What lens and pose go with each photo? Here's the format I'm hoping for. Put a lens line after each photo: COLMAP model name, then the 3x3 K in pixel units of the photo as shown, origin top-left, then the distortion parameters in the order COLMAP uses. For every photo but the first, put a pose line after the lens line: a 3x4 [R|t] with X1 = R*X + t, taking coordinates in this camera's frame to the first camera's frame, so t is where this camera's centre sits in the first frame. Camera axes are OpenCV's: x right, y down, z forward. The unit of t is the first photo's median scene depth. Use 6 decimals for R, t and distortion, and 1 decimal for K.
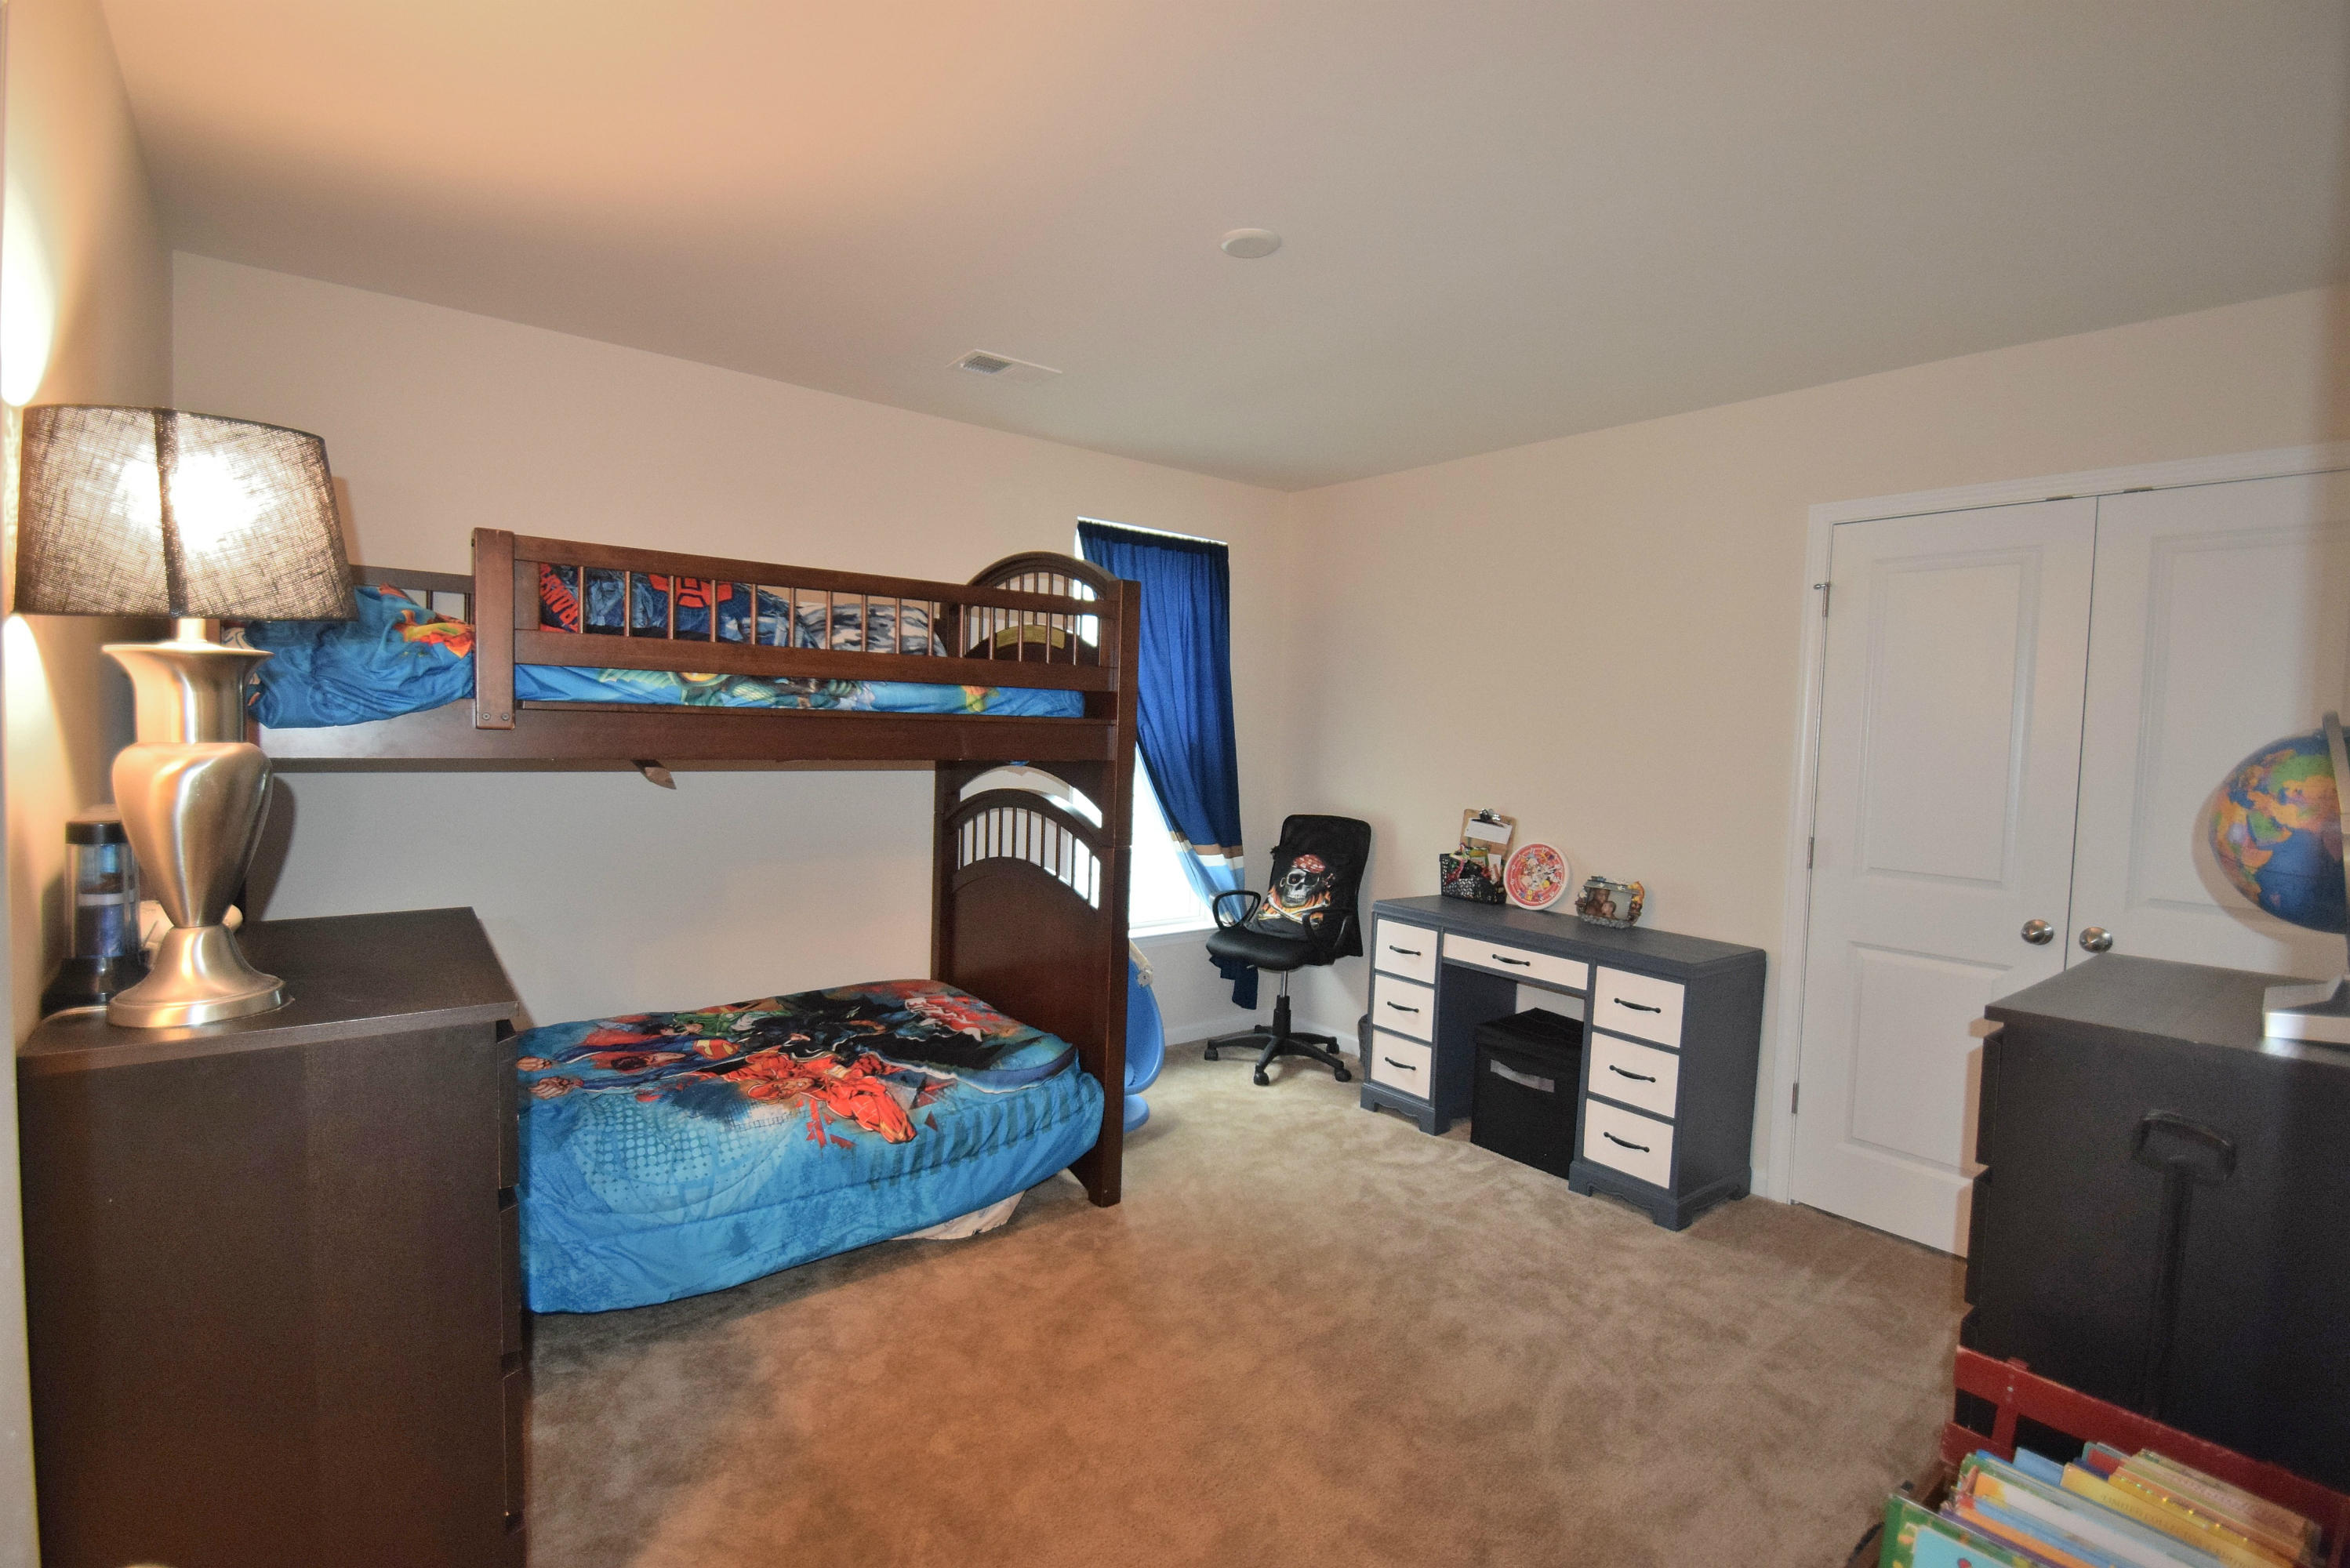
lens RADIAL K [[1086.6, 0, 1166.8], [0, 1086.6, 786.8], [0, 0, 1]] dist [-0.003720, -0.000106]
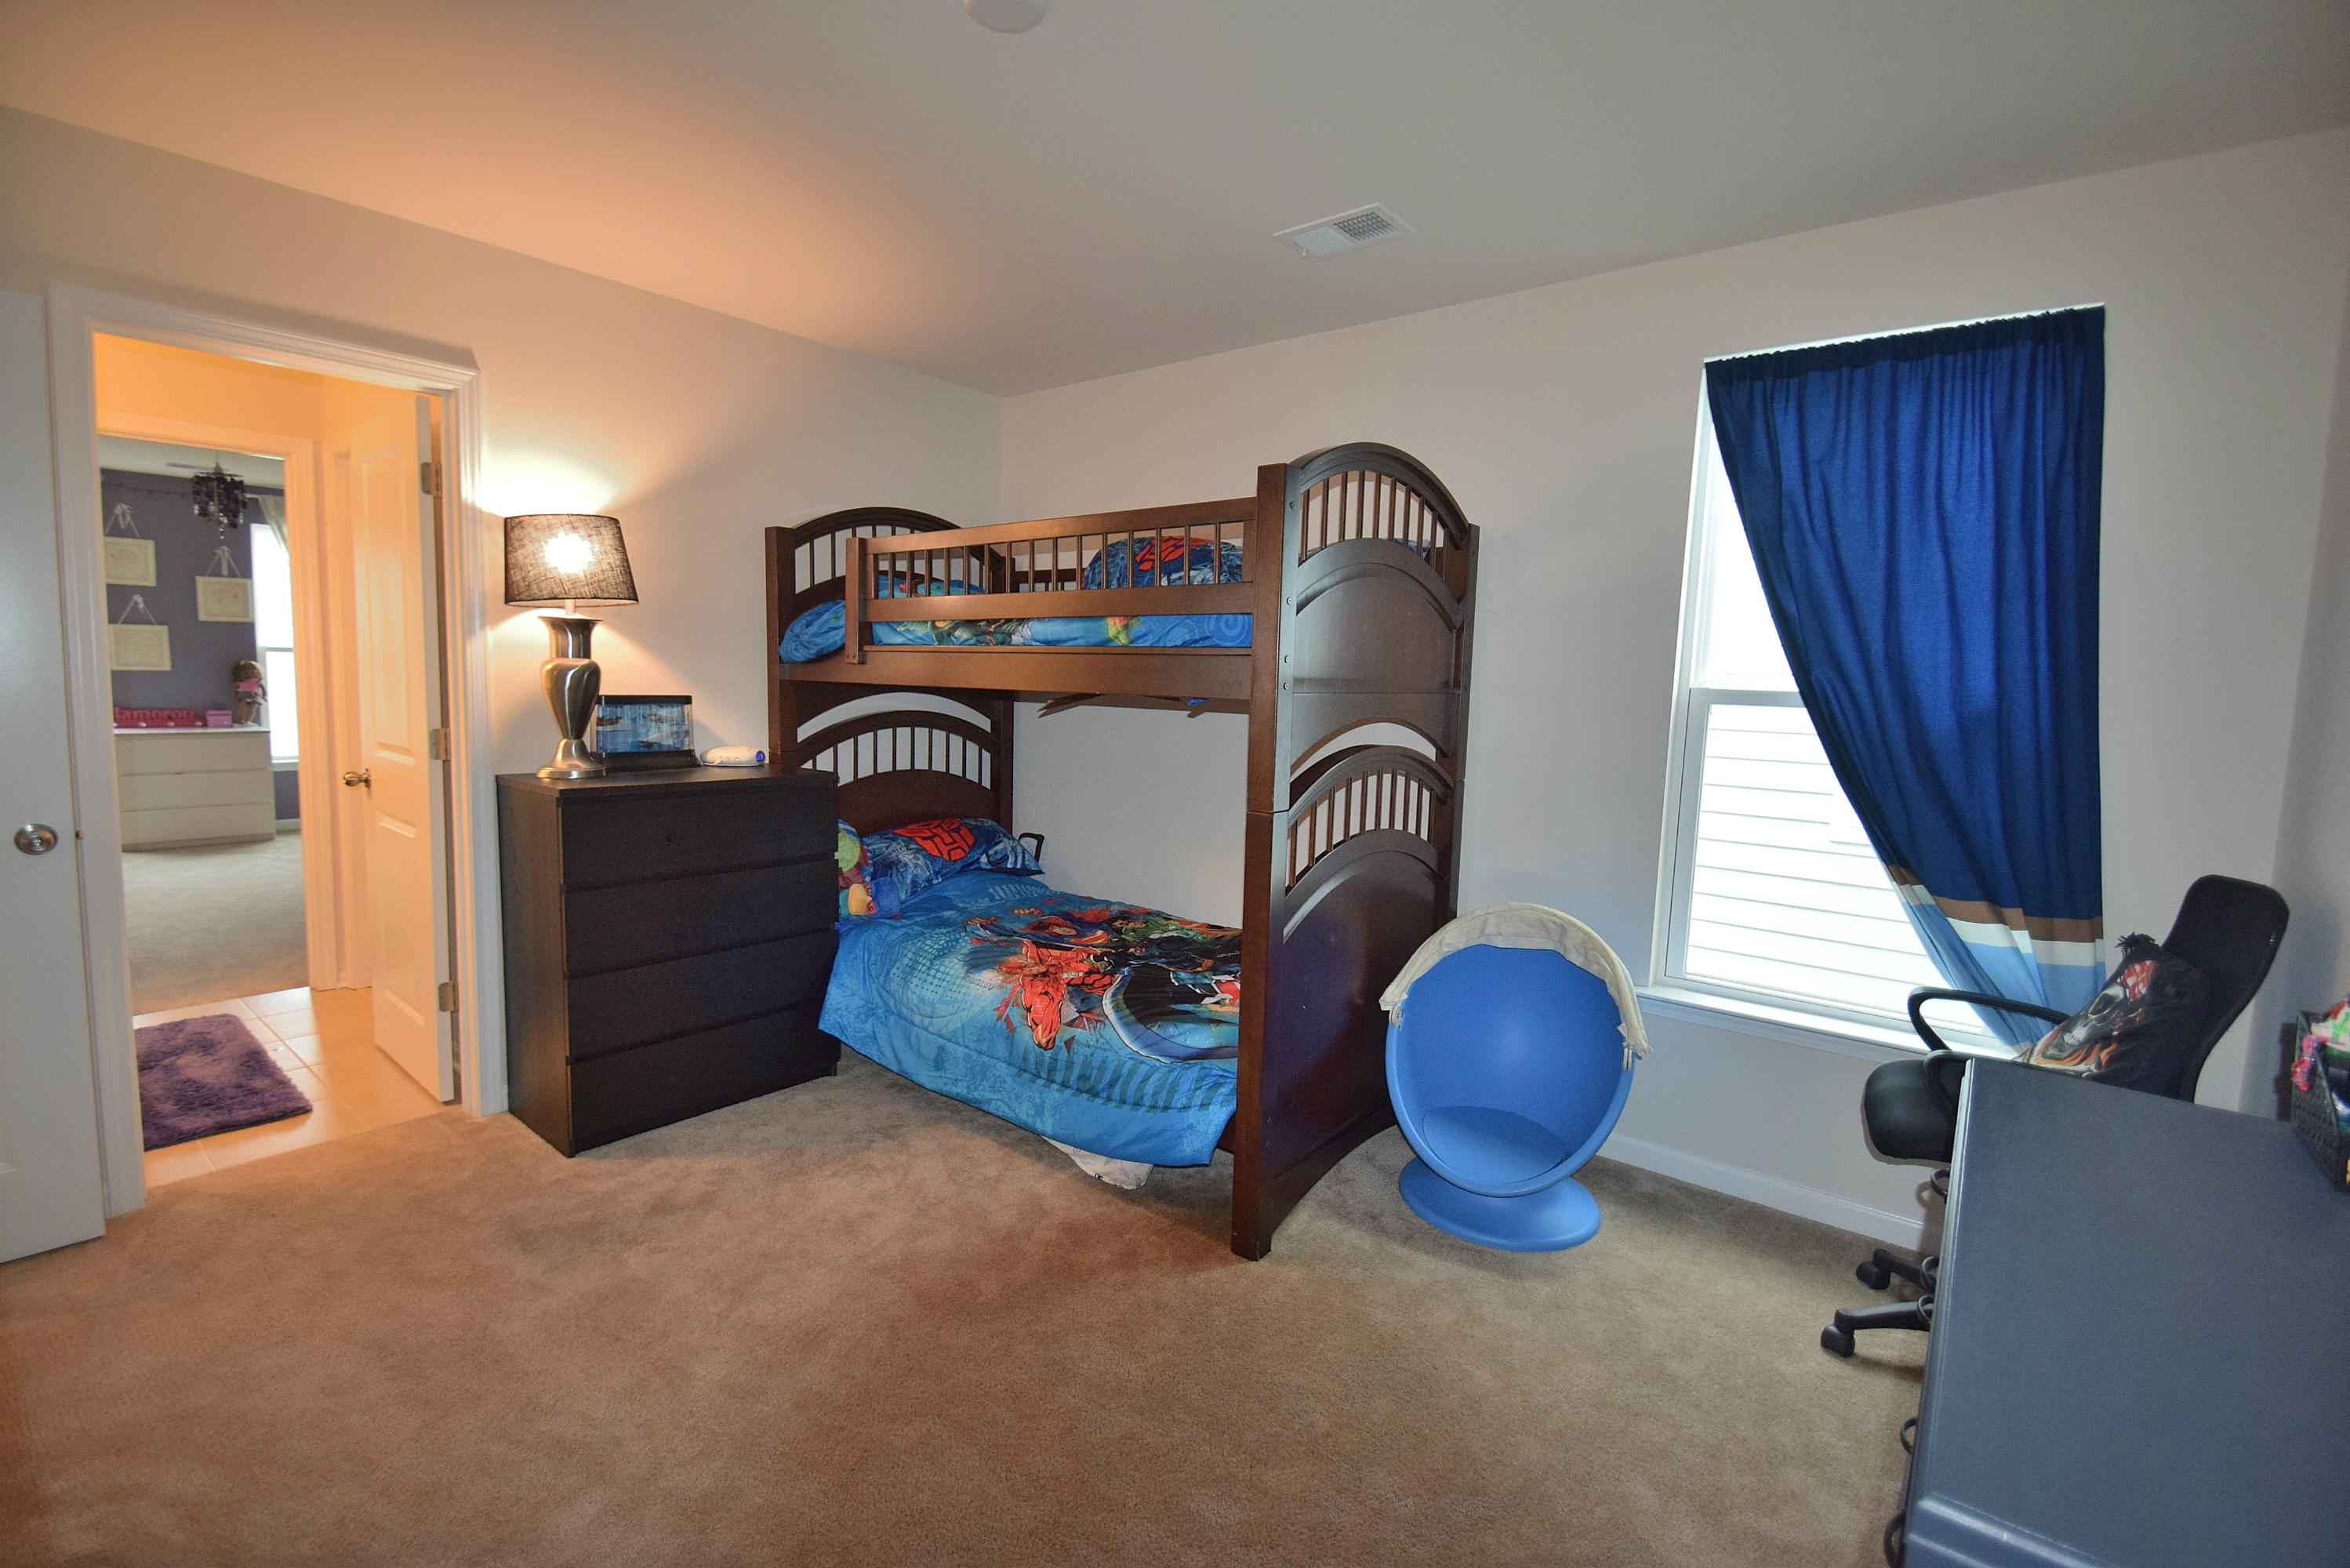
lens RADIAL K [[1060.6, 0, 1172.3], [0, 1060.6, 785.3], [0, 0, 1]] dist [0.000329, -0.011104]
pose [[0.202841, 0.073302, -0.976464, 0.752861], [-0.079529, 0.995133, 0.058183, -0.002087], [0.975977, 0.065855, 0.207684, 0.851789]]
